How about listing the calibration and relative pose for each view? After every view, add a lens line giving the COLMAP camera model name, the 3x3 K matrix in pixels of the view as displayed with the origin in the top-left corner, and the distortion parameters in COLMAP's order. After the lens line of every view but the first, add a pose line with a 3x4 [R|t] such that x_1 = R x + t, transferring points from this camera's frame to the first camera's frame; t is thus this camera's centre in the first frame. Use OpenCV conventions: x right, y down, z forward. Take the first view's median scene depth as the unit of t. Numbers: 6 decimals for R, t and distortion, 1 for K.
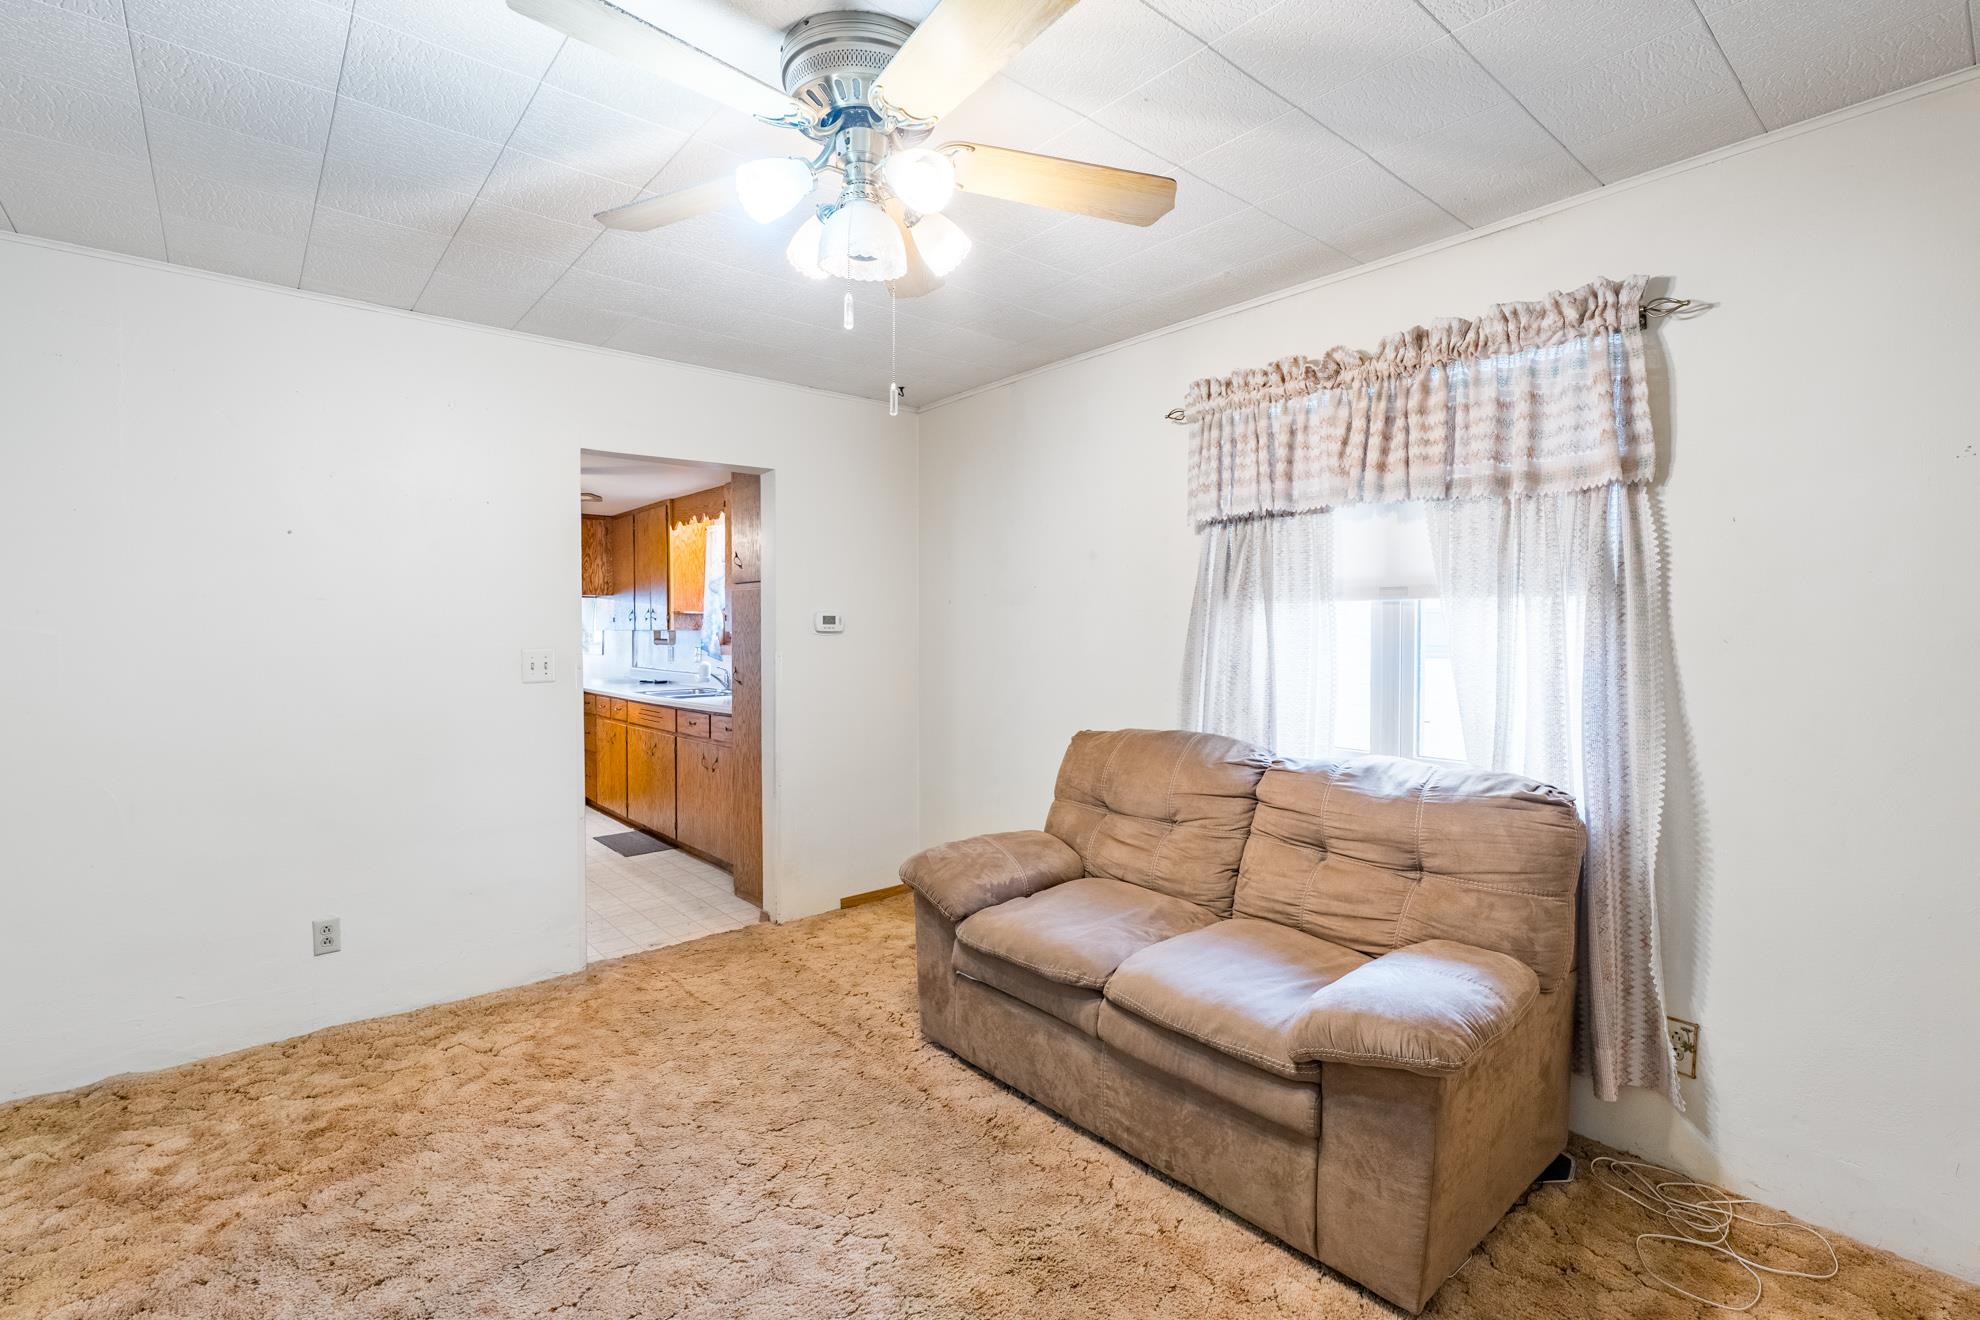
lens RADIAL K [[896.3, 0, 989.6], [0, 896.3, 642.5], [0, 0, 1]] dist [-0.007235, 0.001743]
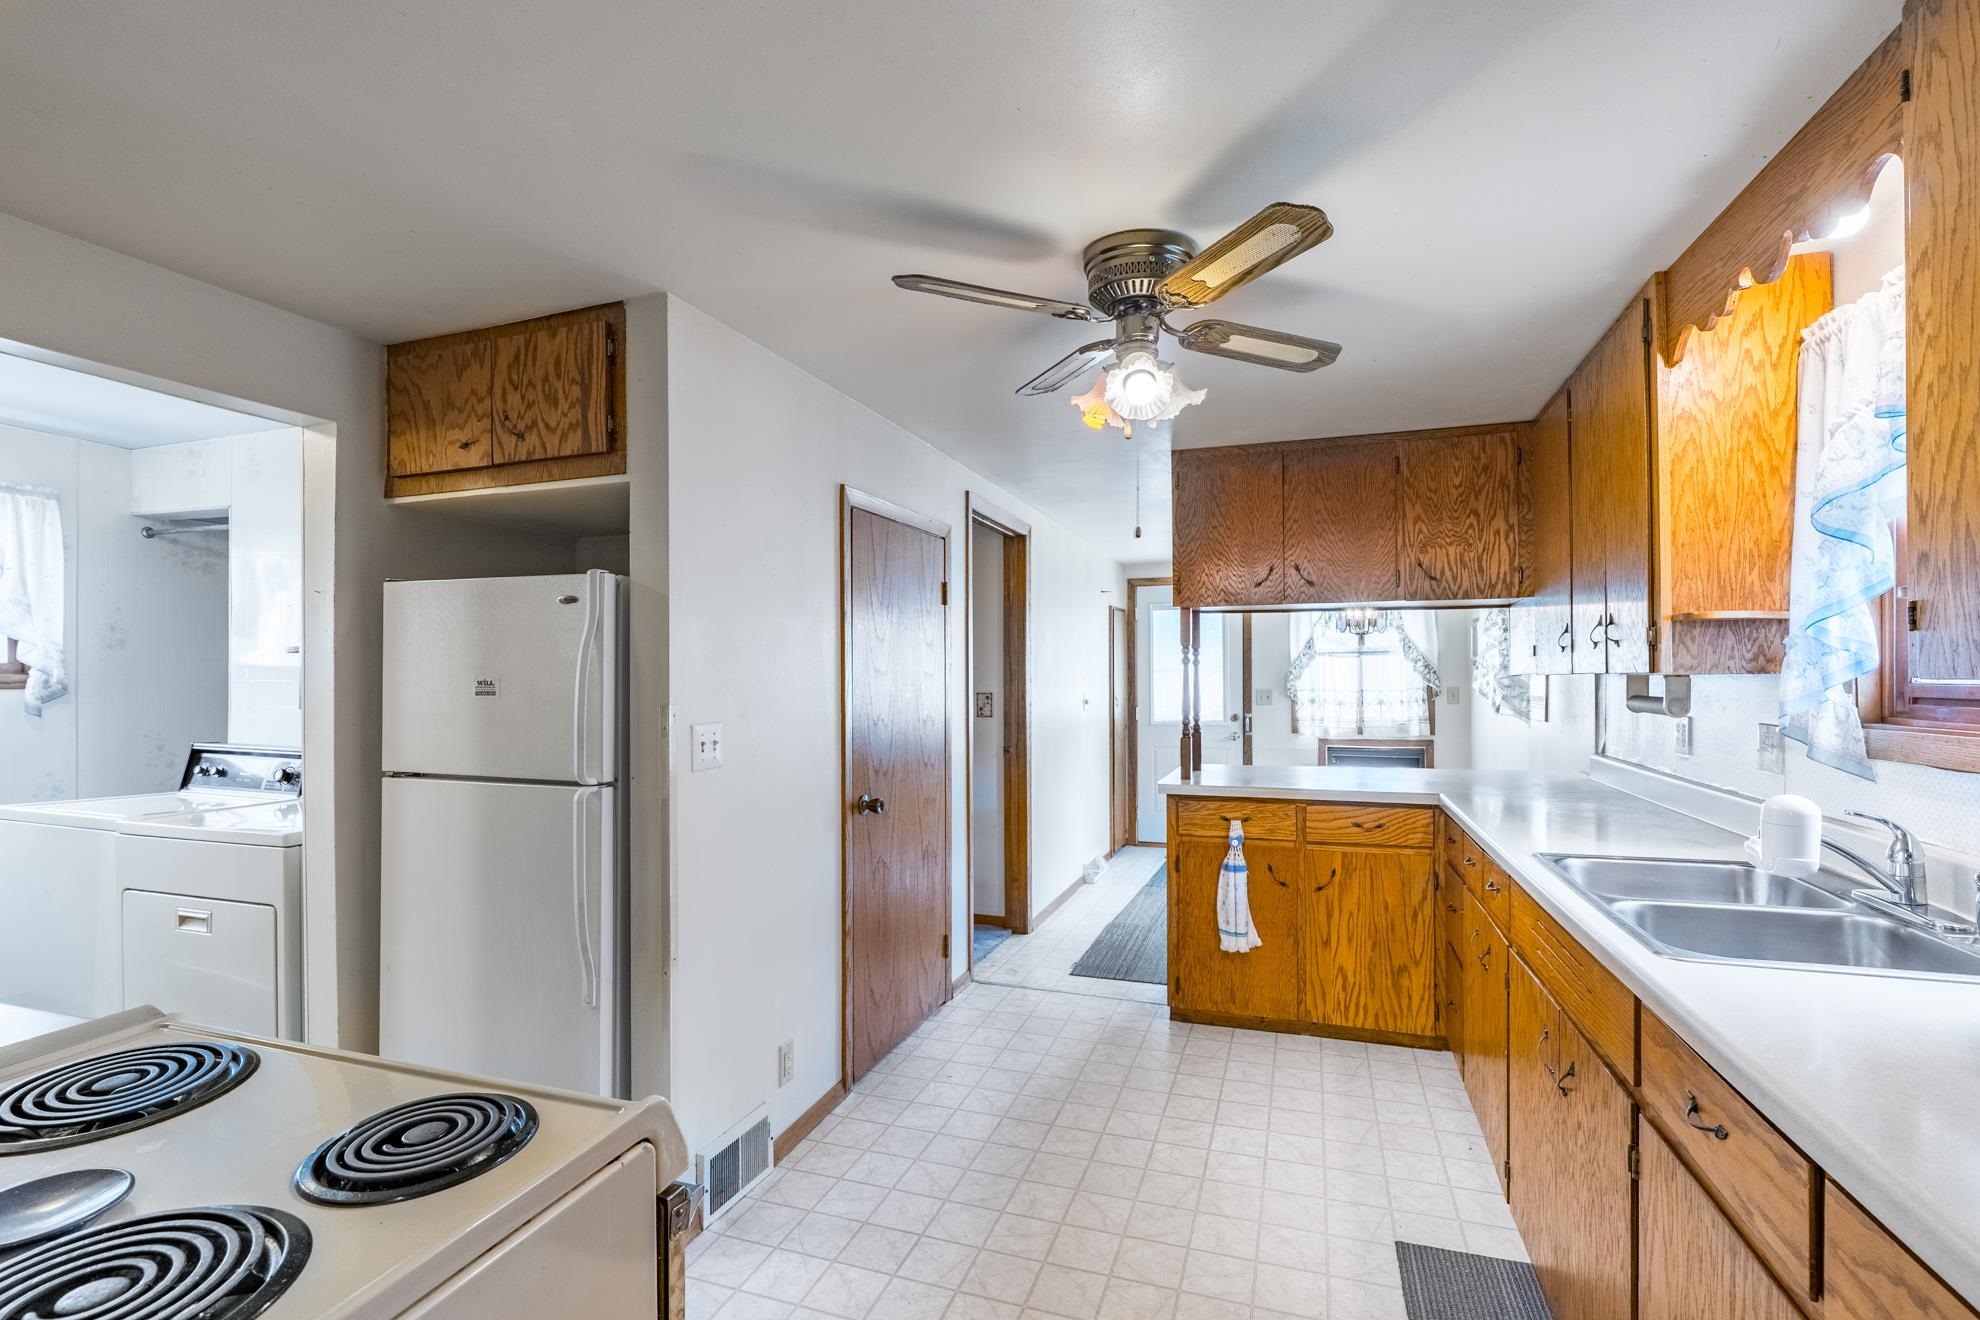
lens RADIAL K [[896.3, 0, 935.2], [0, 896.3, 677.3], [0, 0, 1]] dist [-0.007235, 0.001743]
pose [[0.475802, -0.004530, -0.879541, -0.185223], [-0.006847, 0.999937, -0.008853, -0.007239], [0.879526, 0.010234, 0.475742, 0.581611]]
